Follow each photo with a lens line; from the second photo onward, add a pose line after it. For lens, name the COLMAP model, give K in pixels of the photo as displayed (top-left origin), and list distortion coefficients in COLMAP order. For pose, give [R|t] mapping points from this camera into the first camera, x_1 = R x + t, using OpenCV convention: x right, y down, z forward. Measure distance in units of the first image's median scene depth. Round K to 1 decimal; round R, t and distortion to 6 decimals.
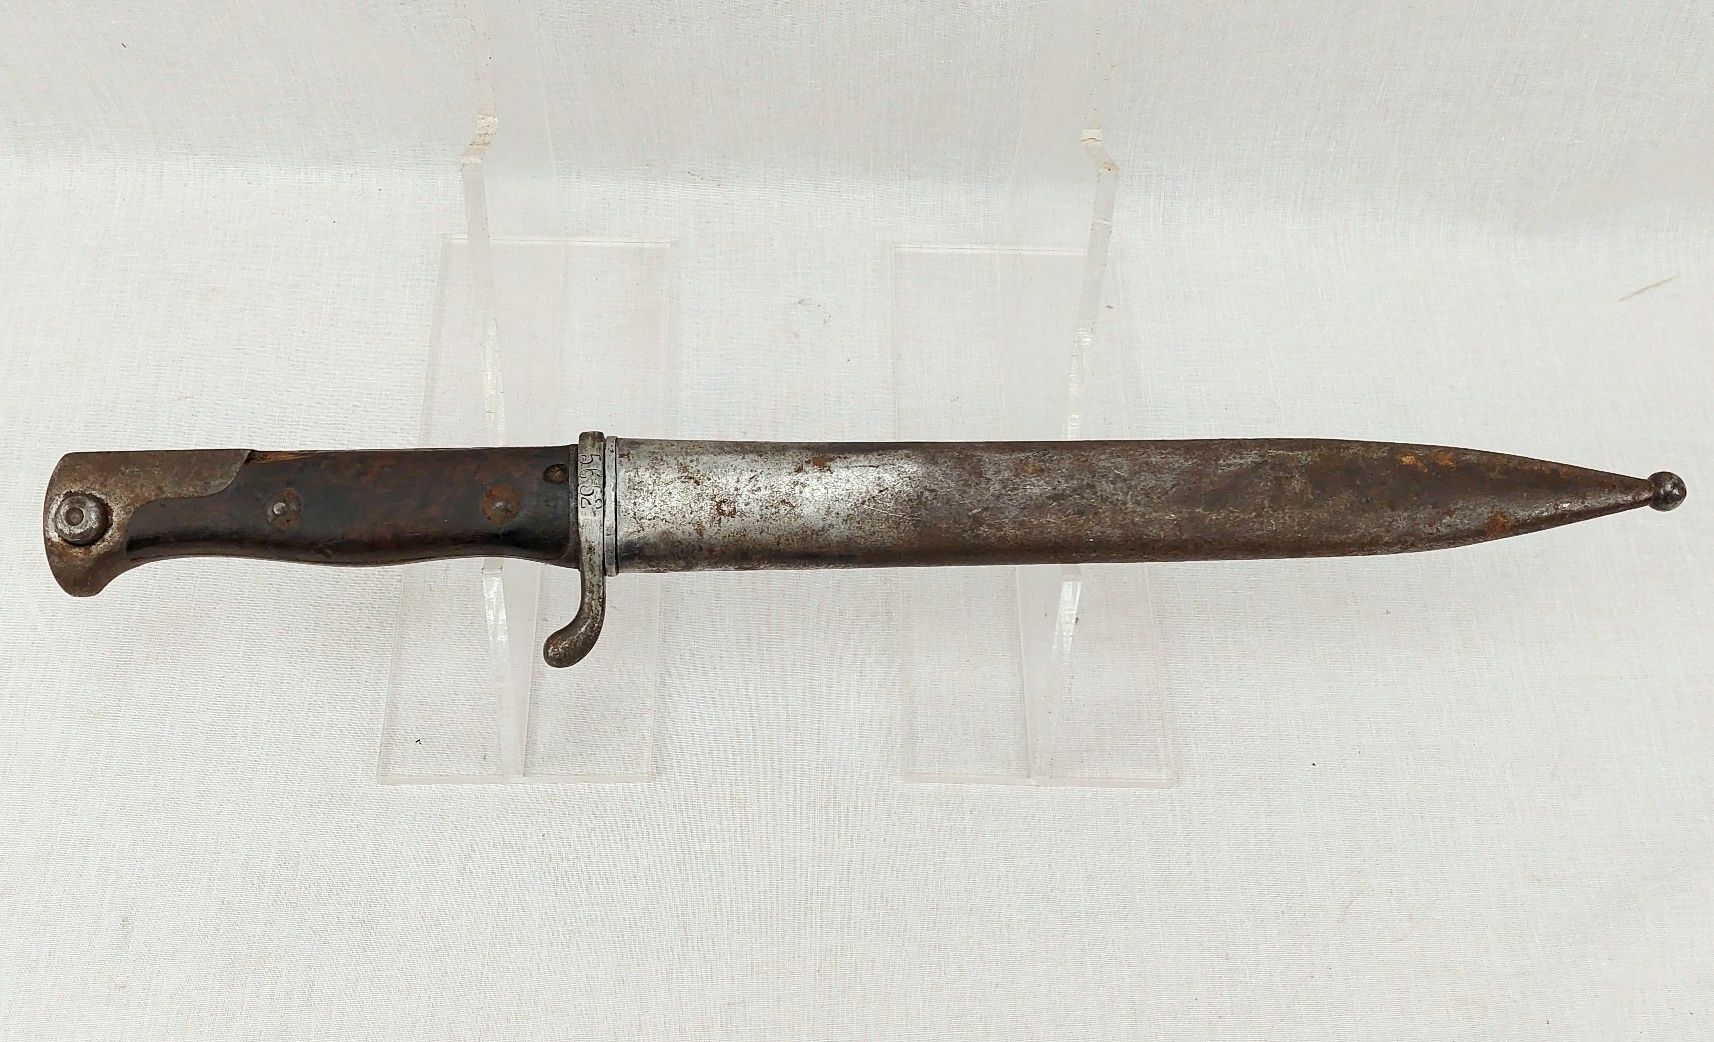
lens RADIAL K [[1695.4, 0, 869.8], [0, 1695.4, 484.4], [0, 0, 1]] dist [-0.017603, 0.000000]
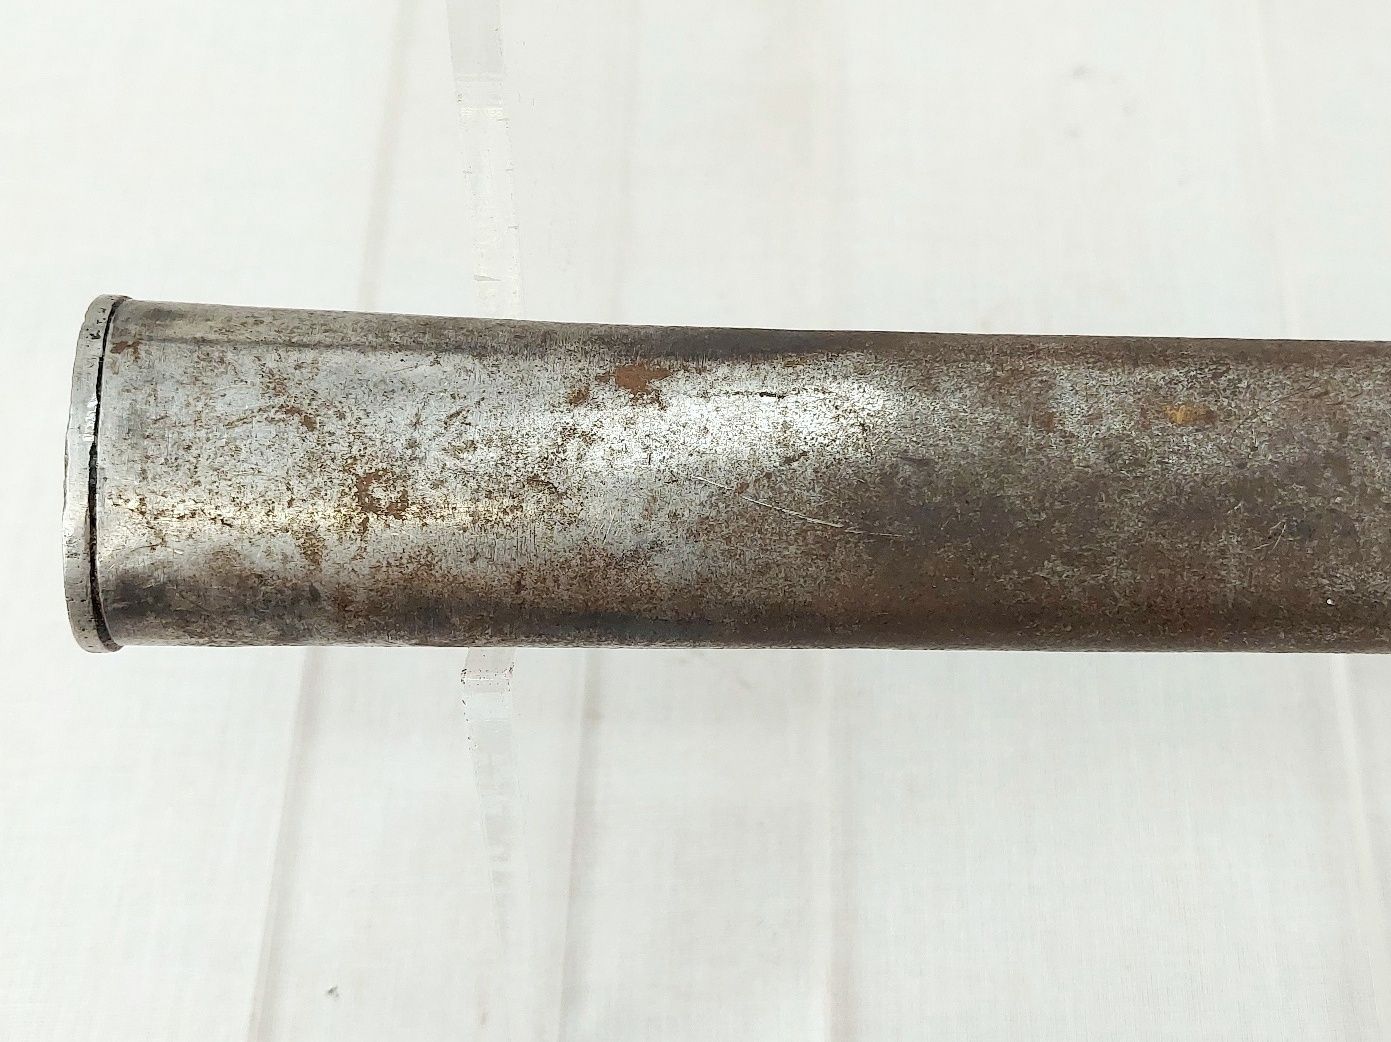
lens RADIAL K [[1188.6, 0, 739.9], [0, 1188.6, 501.9], [0, 0, 1]] dist [0.020159, -0.014472]
pose [[0.998698, 0.034153, -0.037885, 0.006019], [-0.029404, 0.992397, 0.119517, -0.018428], [0.041679, -0.118248, 0.992109, 0.731842]]
